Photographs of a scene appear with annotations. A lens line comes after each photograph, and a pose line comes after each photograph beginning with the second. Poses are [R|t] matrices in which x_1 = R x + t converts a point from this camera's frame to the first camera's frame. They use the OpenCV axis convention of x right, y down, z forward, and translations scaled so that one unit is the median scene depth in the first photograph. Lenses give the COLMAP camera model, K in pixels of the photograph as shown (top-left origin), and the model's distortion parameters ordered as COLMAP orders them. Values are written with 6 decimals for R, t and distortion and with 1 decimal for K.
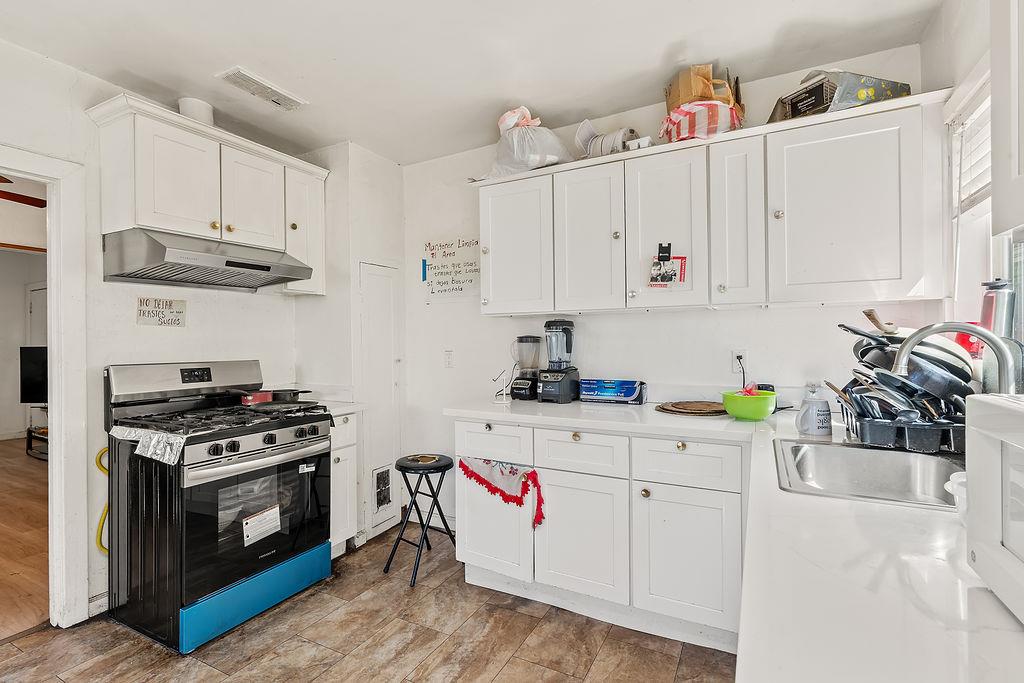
lens RADIAL K [[475.6, 0, 511.7], [0, 475.6, 339.6], [0, 0, 1]] dist [-0.000883, 0.000421]
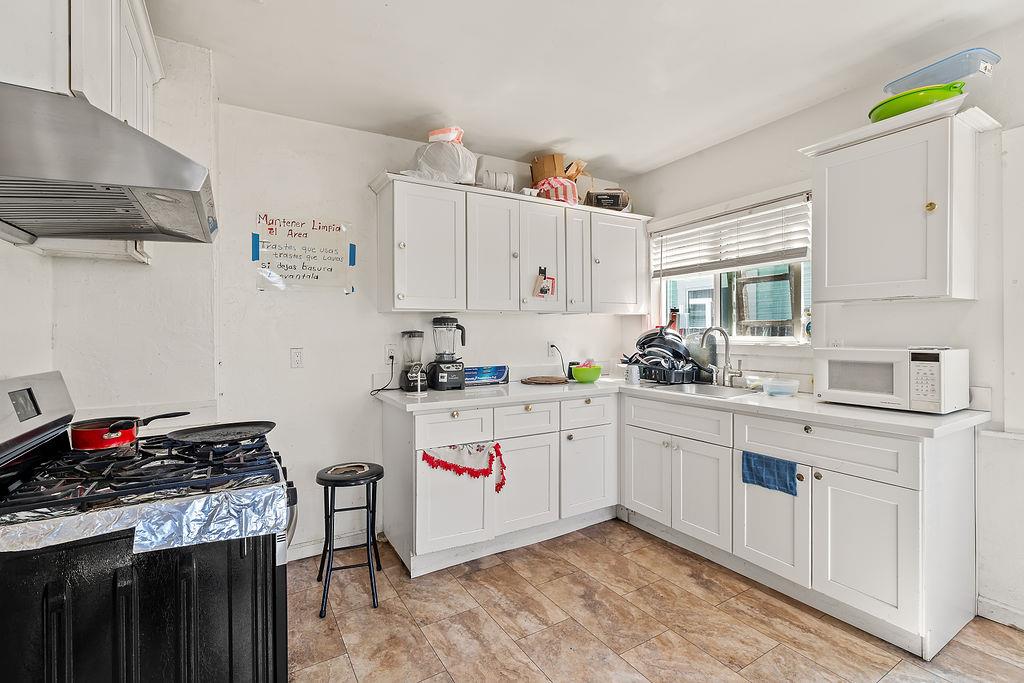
lens RADIAL K [[457.1, 0, 510.4], [0, 457.1, 335.9], [0, 0, 1]] dist [-0.001231, -0.000440]
pose [[0.523561, -0.000224, 0.851988, -0.863763], [0.006219, 0.999974, -0.003558, 0.009748], [-0.851966, 0.007162, 0.523549, 0.345700]]
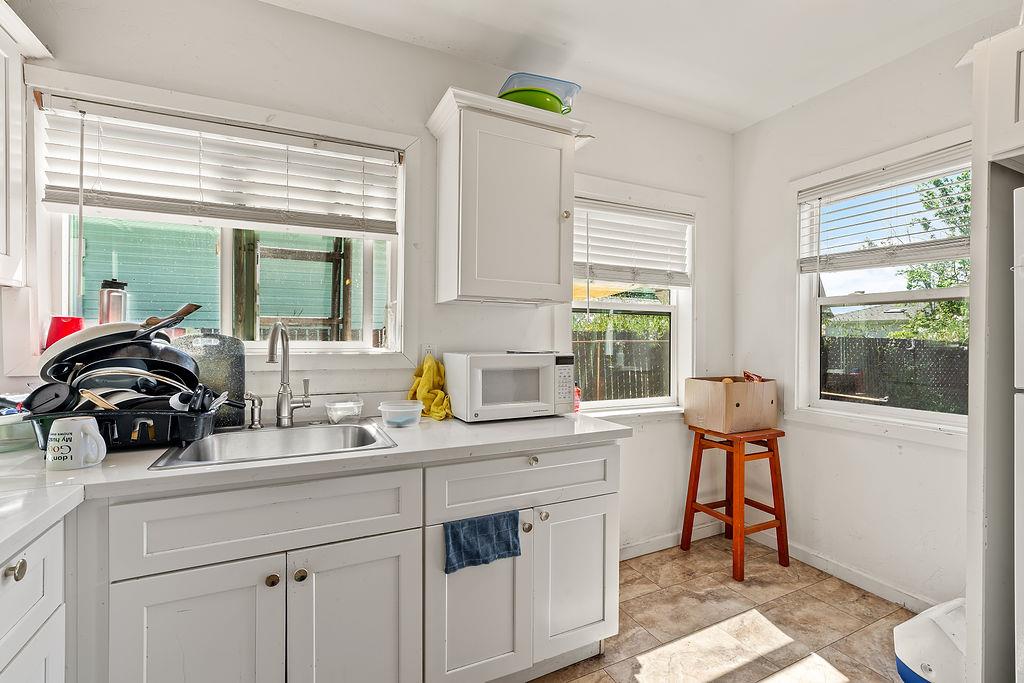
lens RADIAL K [[457.1, 0, 512.7], [0, 457.1, 342.4], [0, 0, 1]] dist [-0.001231, -0.000440]
pose [[-0.799996, -0.001852, 0.600003, -0.216975], [0.005884, 0.999923, 0.010931, 0.006869], [-0.599977, 0.012275, -0.799923, 0.859835]]
